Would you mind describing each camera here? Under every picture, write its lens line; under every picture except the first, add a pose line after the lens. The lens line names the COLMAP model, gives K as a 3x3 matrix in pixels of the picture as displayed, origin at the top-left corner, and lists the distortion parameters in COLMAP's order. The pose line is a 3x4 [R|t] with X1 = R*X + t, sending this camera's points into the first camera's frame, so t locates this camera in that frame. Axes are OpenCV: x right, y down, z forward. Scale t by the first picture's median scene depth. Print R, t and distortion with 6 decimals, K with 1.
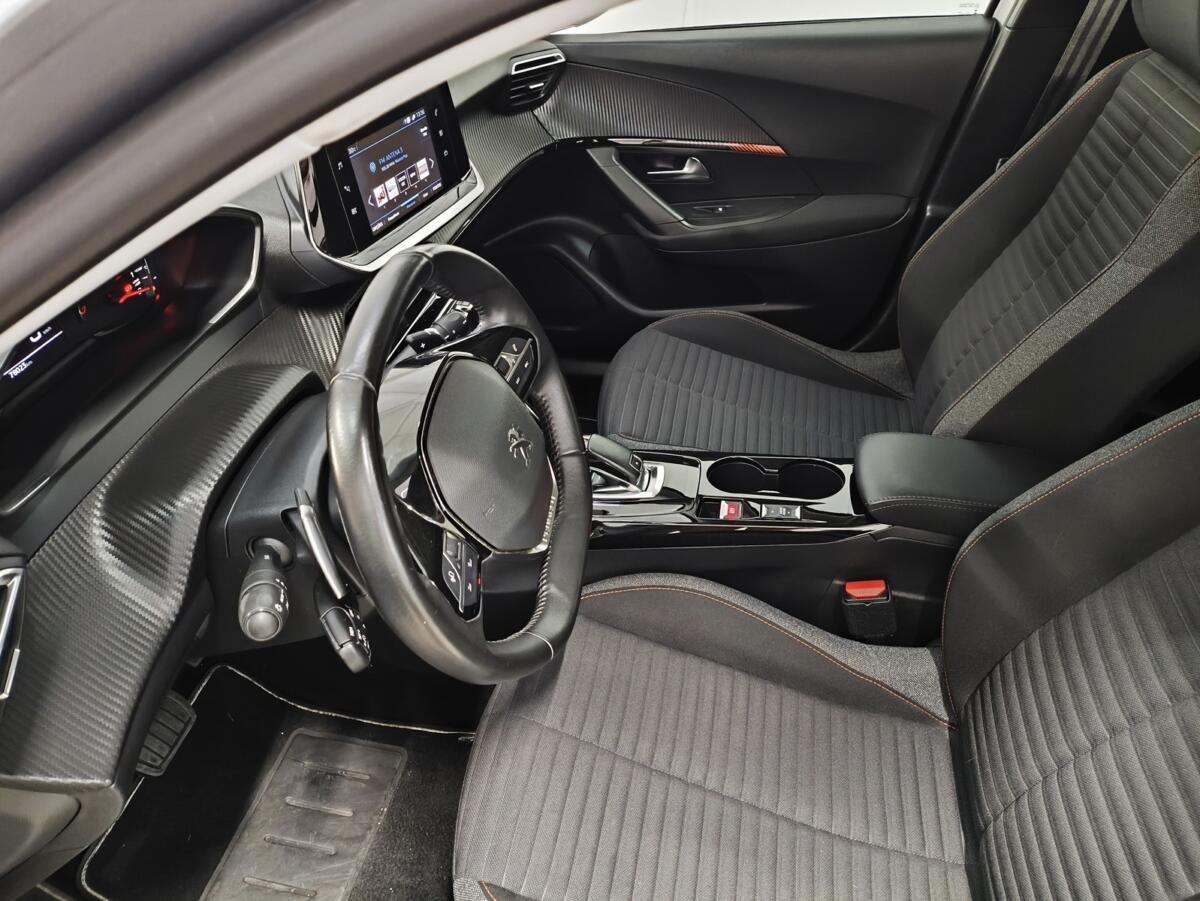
lens RADIAL K [[889.8, 0, 597.8], [0, 889.8, 453.2], [0, 0, 1]] dist [0.065324, -0.084583]
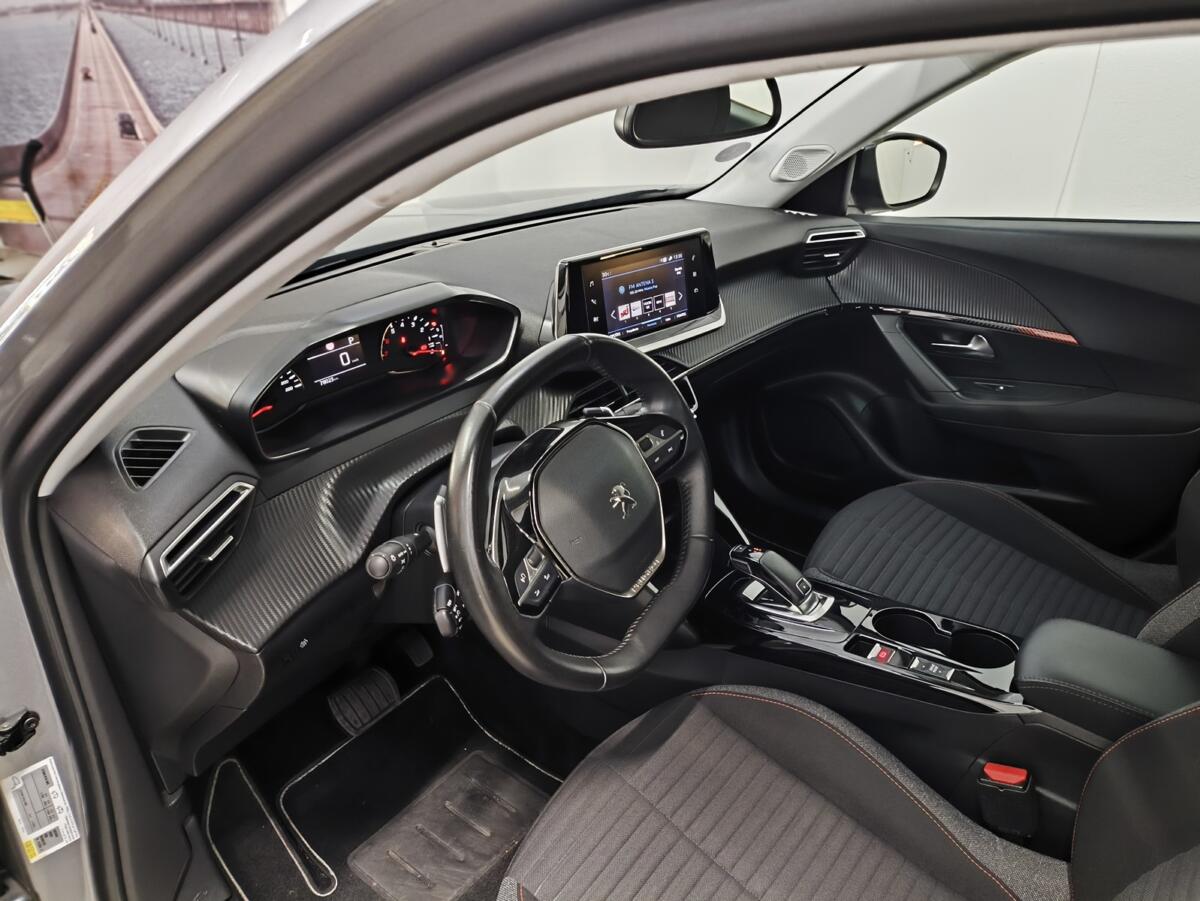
lens RADIAL K [[889.8, 0, 605.0], [0, 889.8, 440.9], [0, 0, 1]] dist [0.065324, -0.084583]
pose [[0.896097, 0.180216, -0.405626, 0.244444], [-0.257045, 0.955725, -0.143236, 0.061747], [0.361853, 0.232618, 0.902746, -0.078403]]
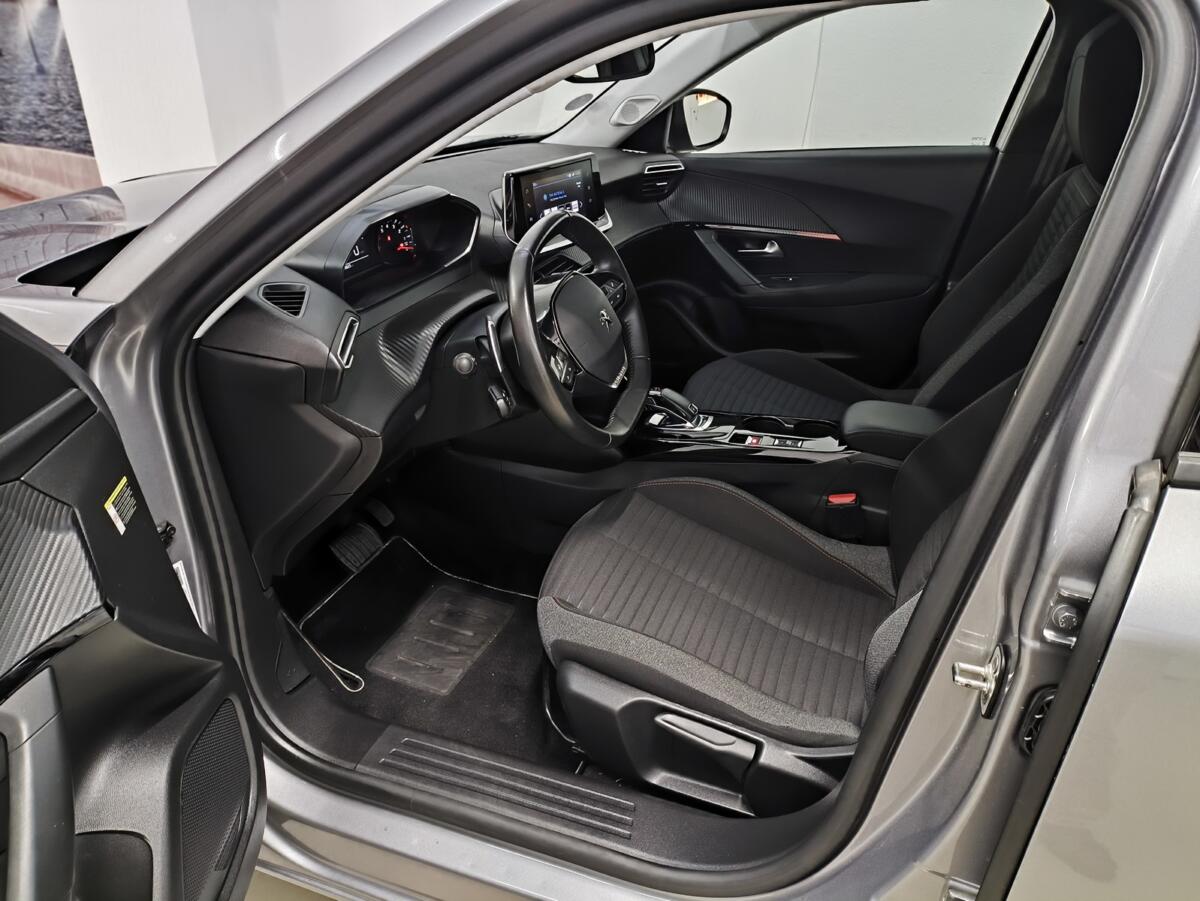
lens RADIAL K [[889.8, 0, 591.1], [0, 889.8, 456.6], [0, 0, 1]] dist [0.065324, -0.084583]
pose [[0.982321, 0.094198, -0.161776, 0.130101], [-0.120465, 0.979557, -0.161107, 0.364938], [0.143293, 0.177747, 0.973588, -0.458812]]
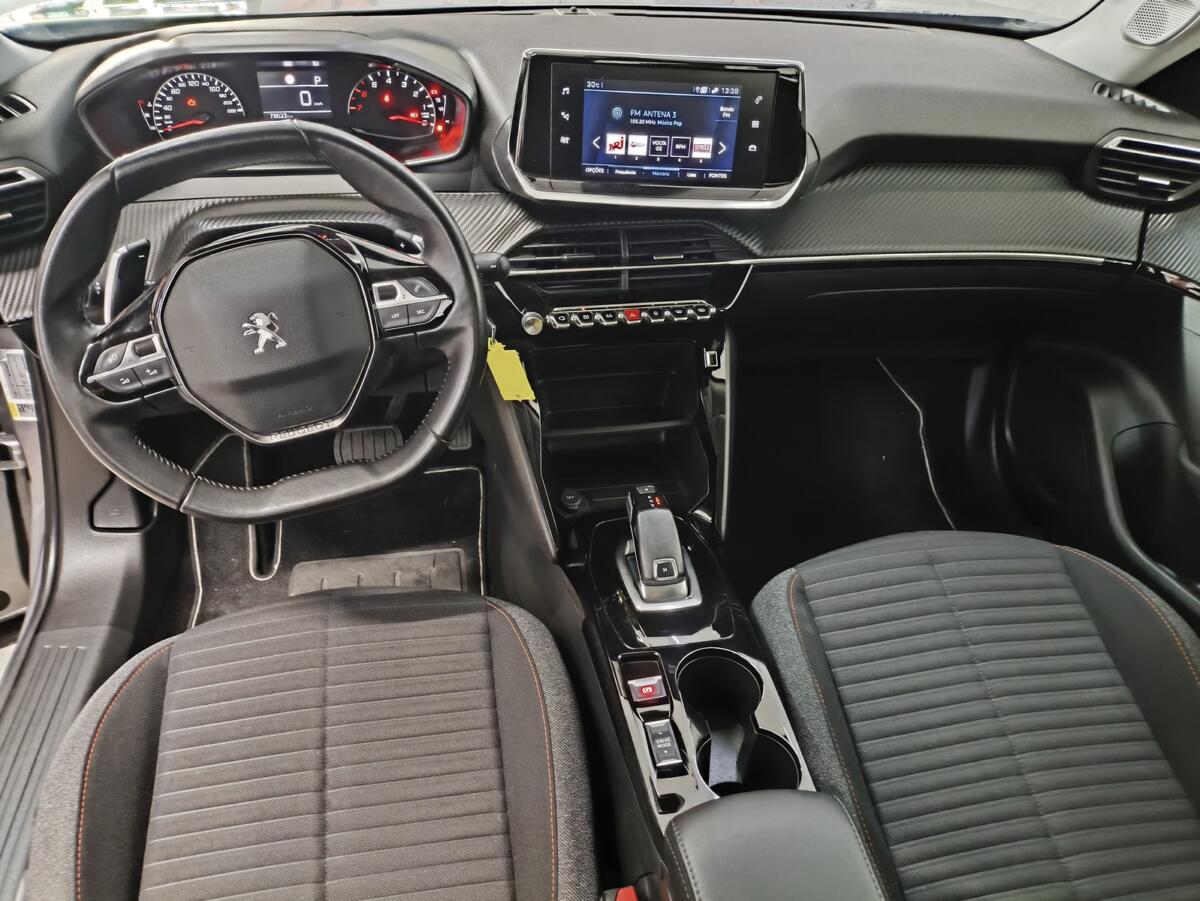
lens RADIAL K [[889.8, 0, 610.8], [0, 889.8, 450.0], [0, 0, 1]] dist [0.065324, -0.084583]
pose [[0.358021, 0.594685, -0.719841, 0.578300], [-0.597548, 0.738323, 0.312756, -0.310964], [0.717466, 0.318166, 0.619688, 0.463134]]
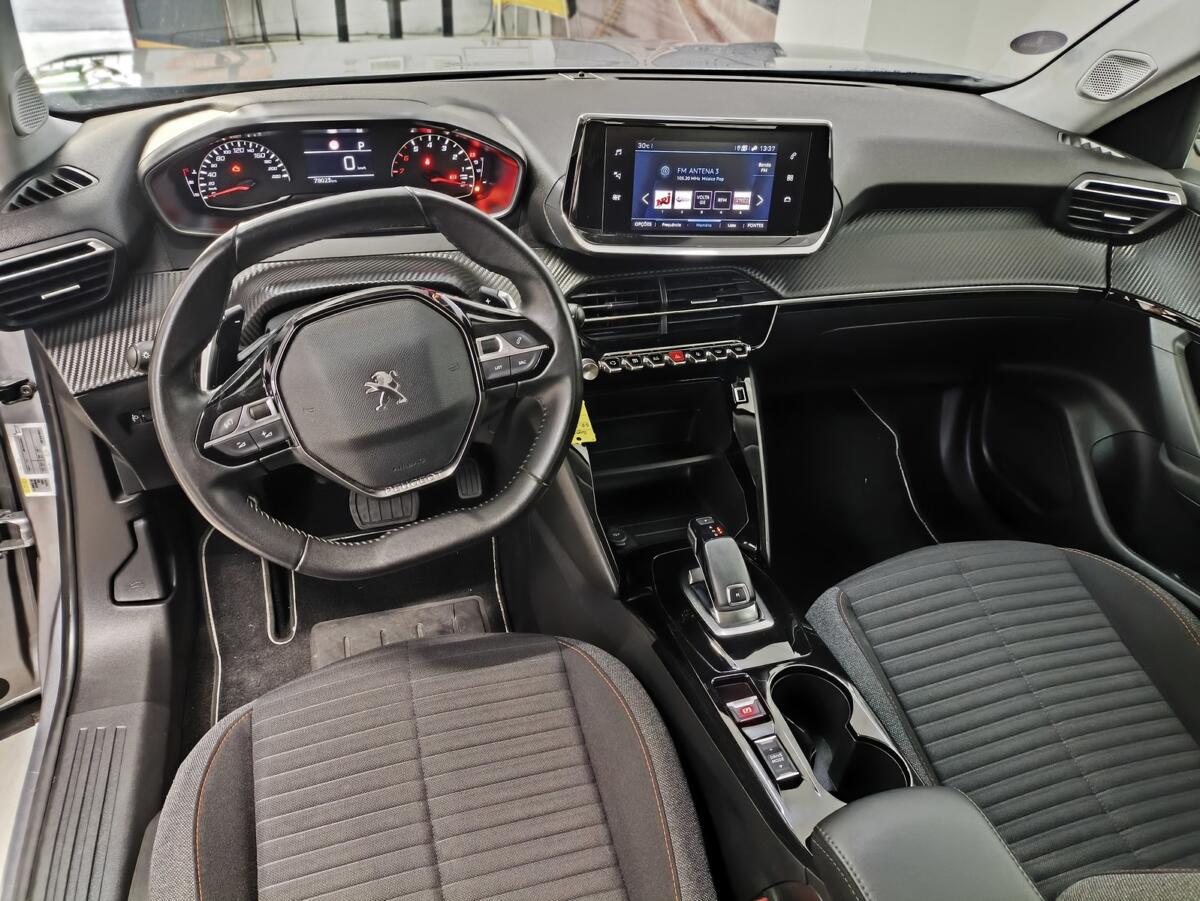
lens RADIAL K [[889.8, 0, 618.3], [0, 889.8, 445.6], [0, 0, 1]] dist [0.065324, -0.084583]
pose [[0.474863, 0.532370, -0.700776, 0.543330], [-0.580624, 0.787910, 0.205120, -0.223178], [0.661348, 0.309483, 0.683256, 0.324563]]
